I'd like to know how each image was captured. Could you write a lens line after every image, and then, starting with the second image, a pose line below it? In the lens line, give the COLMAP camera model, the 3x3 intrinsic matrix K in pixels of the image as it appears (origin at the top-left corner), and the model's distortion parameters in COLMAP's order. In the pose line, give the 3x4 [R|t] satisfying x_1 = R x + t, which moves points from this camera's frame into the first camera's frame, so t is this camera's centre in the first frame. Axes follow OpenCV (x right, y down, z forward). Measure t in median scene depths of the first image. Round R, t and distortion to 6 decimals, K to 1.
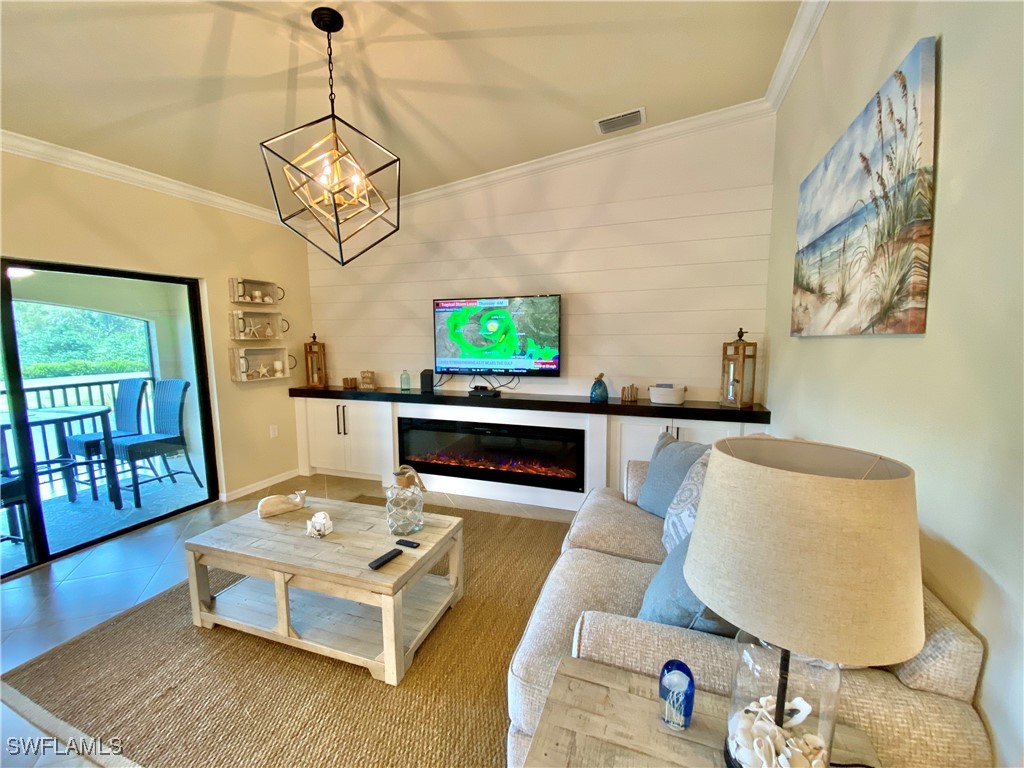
lens RADIAL K [[413.3, 0, 516.8], [0, 413.3, 384.5], [0, 0, 1]] dist [0.021634, -0.019816]
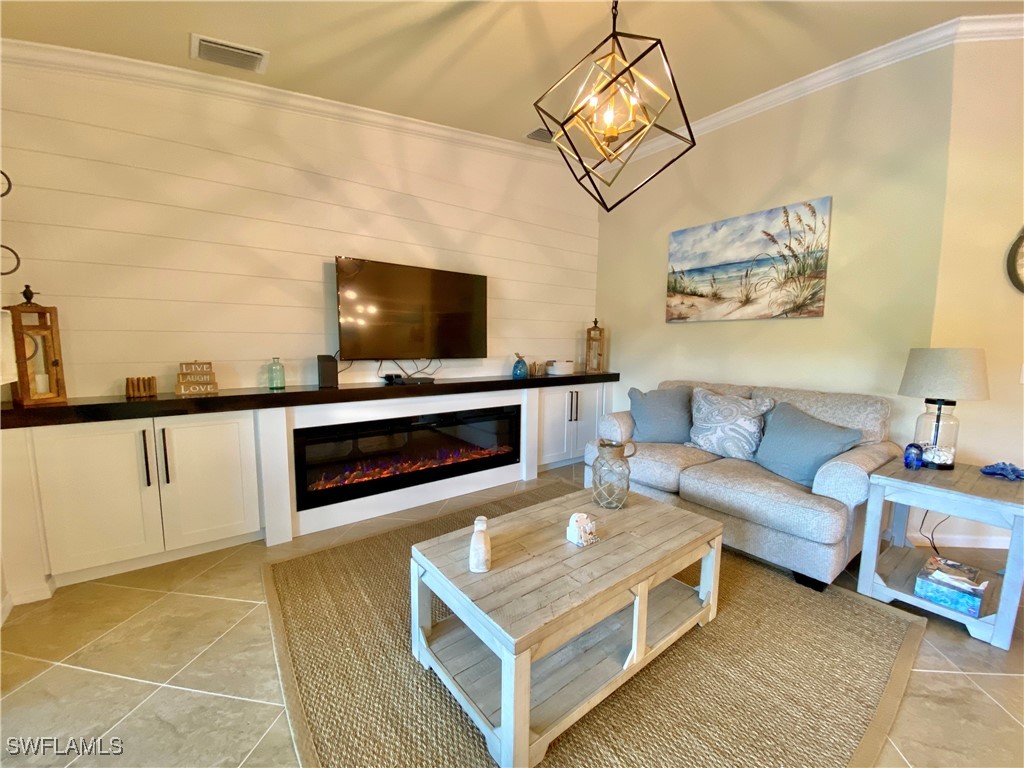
lens RADIAL K [[413.3, 0, 511.2], [0, 413.3, 385.3], [0, 0, 1]] dist [0.021634, -0.019816]
pose [[0.551105, -0.079149, 0.830674, -0.704052], [0.079100, 0.995964, 0.042420, 0.010825], [-0.830678, 0.042329, 0.555141, 0.391502]]
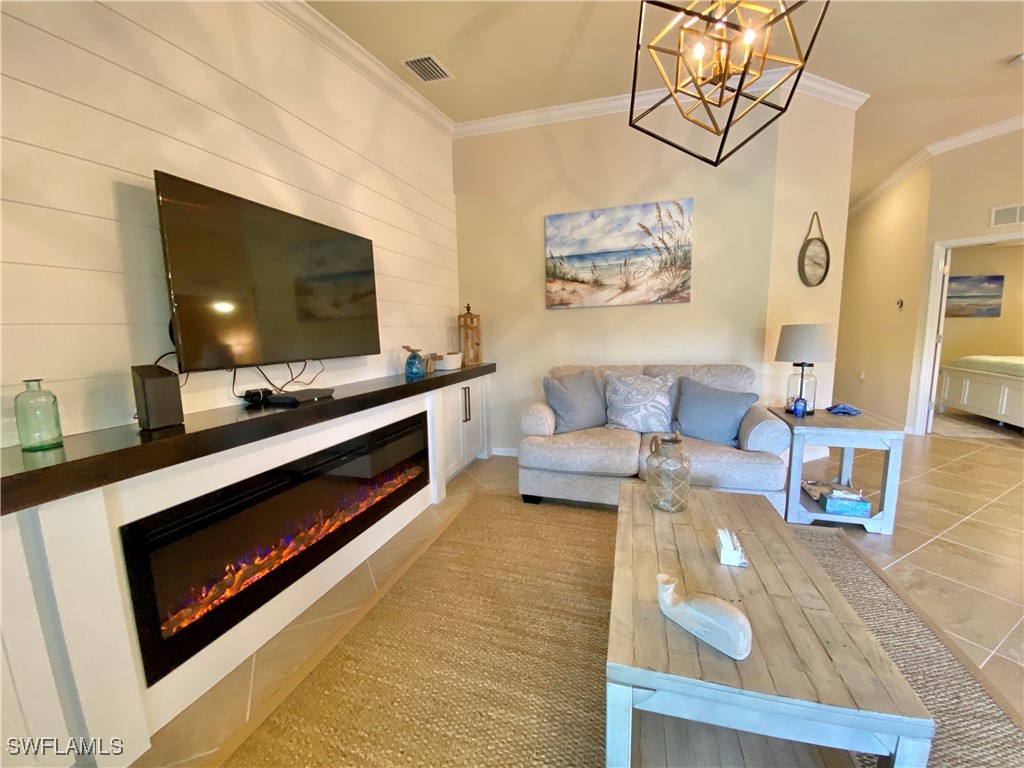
lens RADIAL K [[413.3, 0, 510.8], [0, 413.3, 387.2], [0, 0, 1]] dist [0.021634, -0.019816]
pose [[-0.031700, -0.127643, 0.991313, -0.647299], [0.131888, 0.982605, 0.130739, -0.026568], [-0.990758, 0.134887, -0.014314, 0.783207]]
